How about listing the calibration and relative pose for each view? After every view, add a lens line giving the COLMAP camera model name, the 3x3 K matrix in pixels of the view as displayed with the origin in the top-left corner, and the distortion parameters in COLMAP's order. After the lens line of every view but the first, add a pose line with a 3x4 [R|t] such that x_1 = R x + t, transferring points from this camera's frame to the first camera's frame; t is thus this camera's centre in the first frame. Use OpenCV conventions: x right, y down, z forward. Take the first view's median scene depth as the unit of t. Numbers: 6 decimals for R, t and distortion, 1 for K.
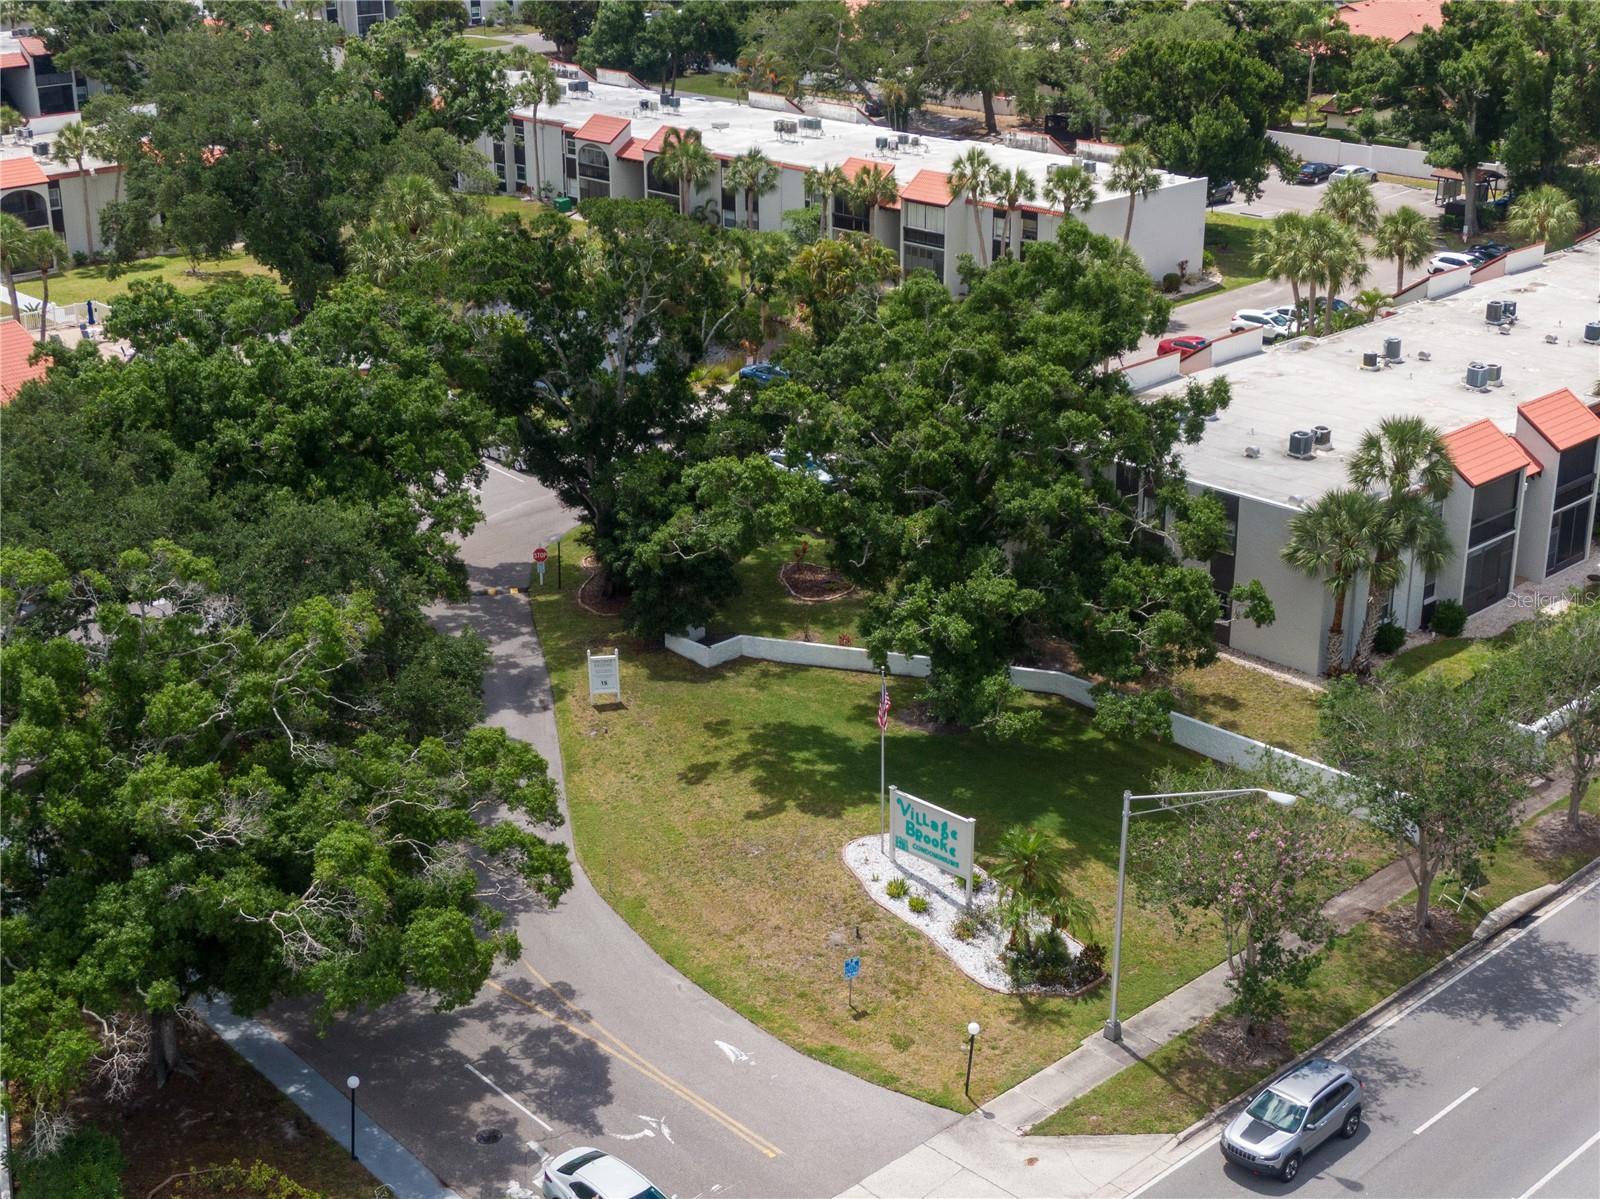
lens RADIAL K [[2257.3, 0, 800.0], [0, 2257.3, 599.5], [0, 0, 1]] dist [0.059638, -0.271041]
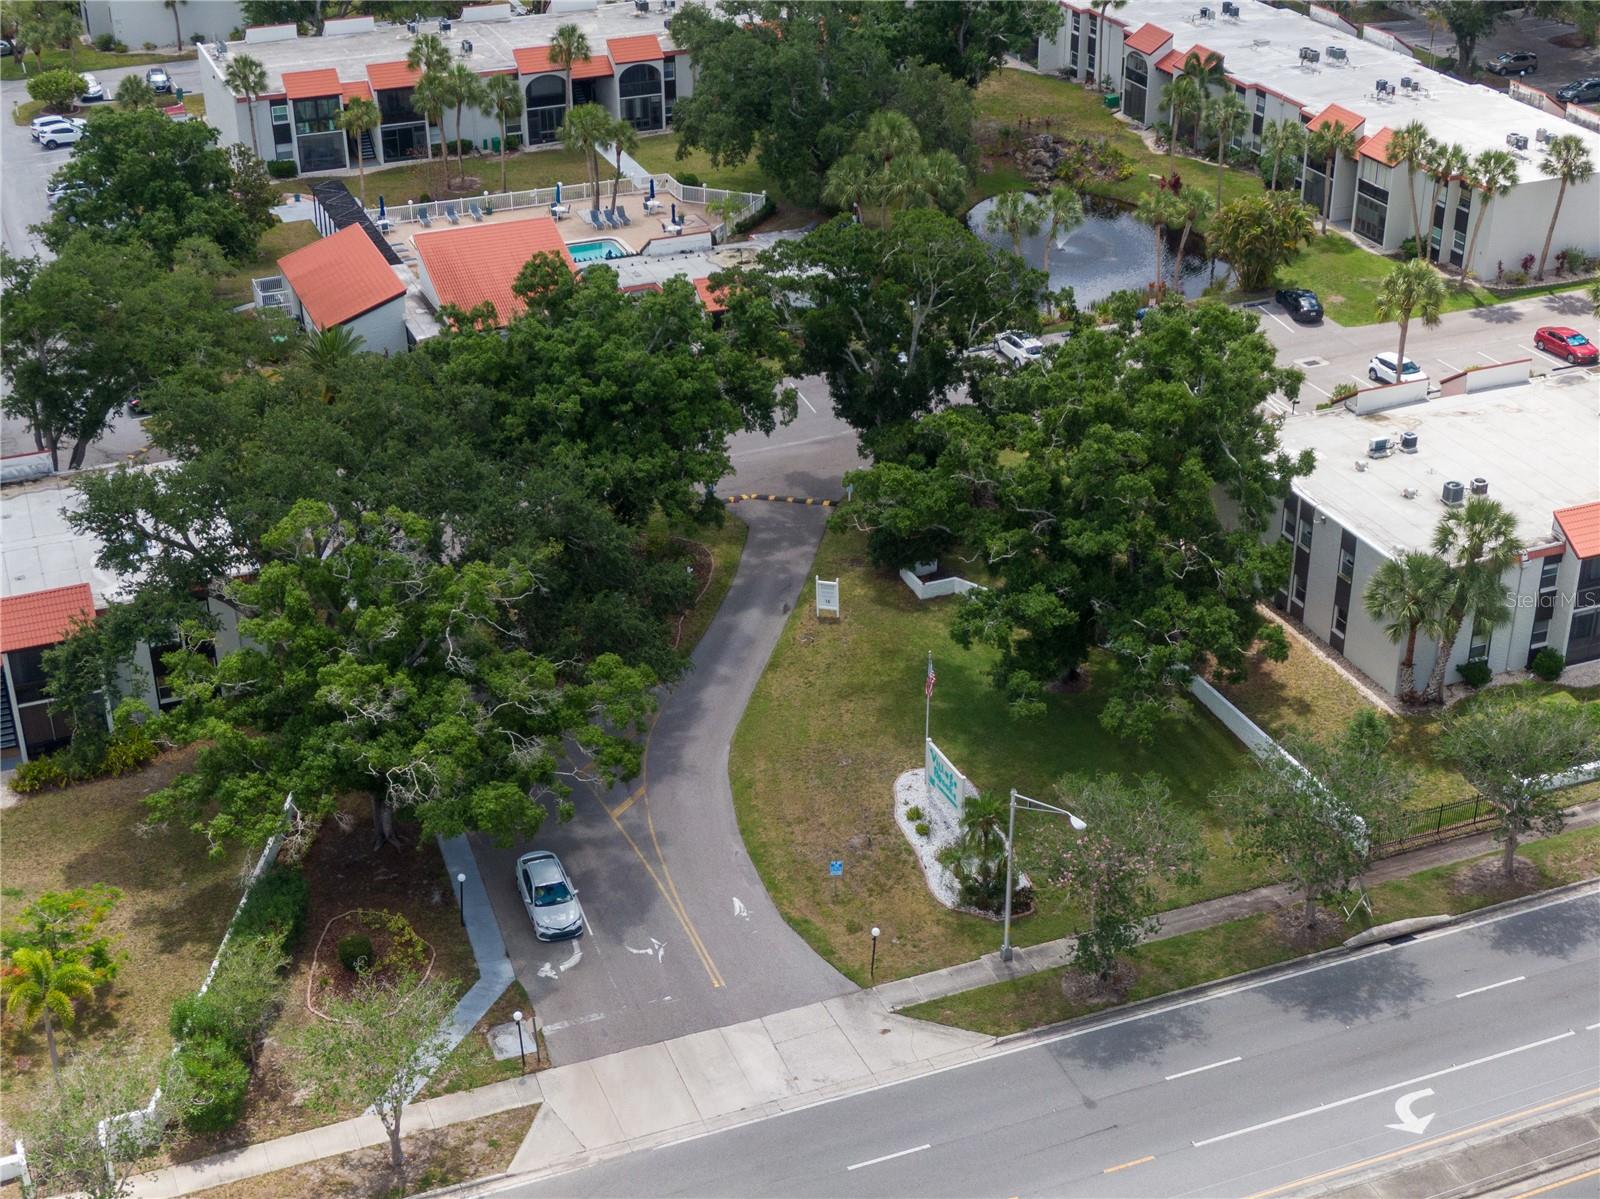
lens RADIAL K [[2257.3, 0, 800.0], [0, 2257.3, 599.5], [0, 0, 1]] dist [0.059638, -0.271041]
pose [[0.926188, 0.173880, -0.334576, 0.380745], [-0.131391, 0.980540, 0.145867, -0.173226], [0.353429, -0.091140, 0.931011, -0.252805]]
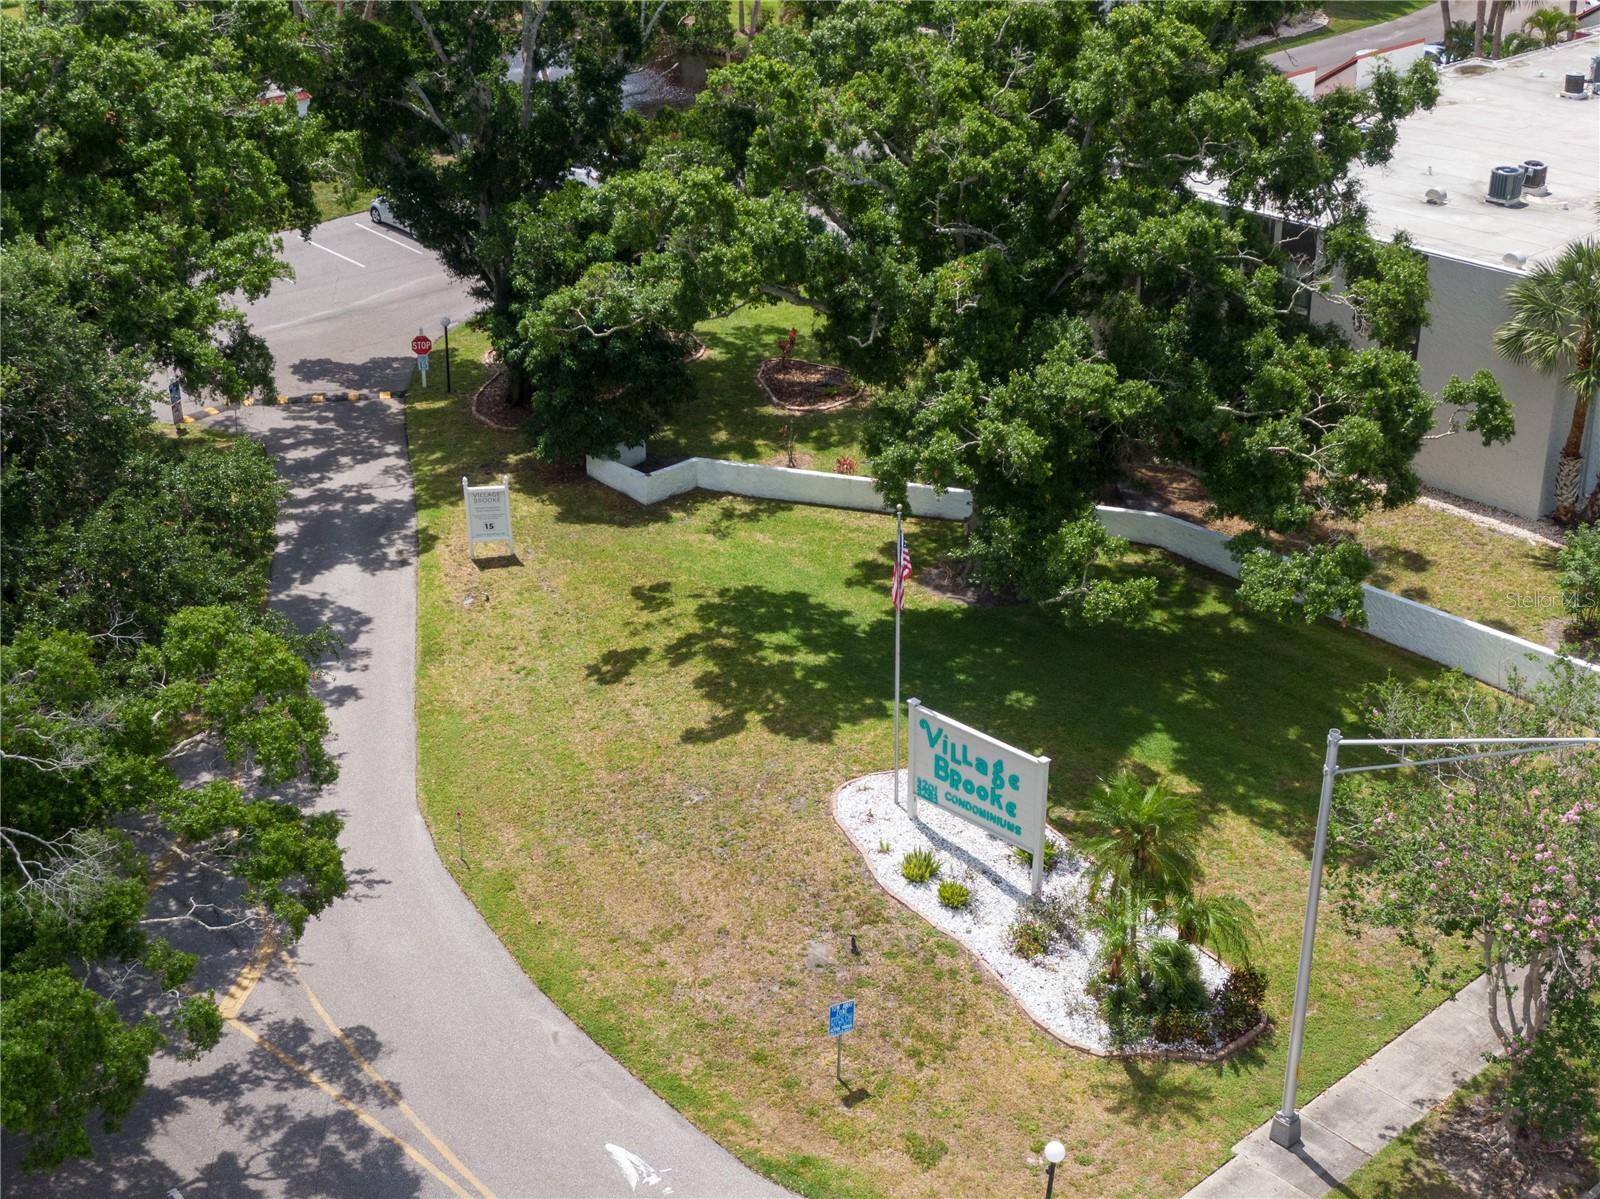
lens RADIAL K [[2257.3, 0, 800.0], [0, 2257.3, 599.5], [0, 0, 1]] dist [0.059638, -0.271041]
pose [[0.999950, 0.005298, -0.008449, 0.014287], [-0.004668, 0.997329, 0.072896, 0.010174], [0.008812, -0.072853, 0.997304, 0.365250]]
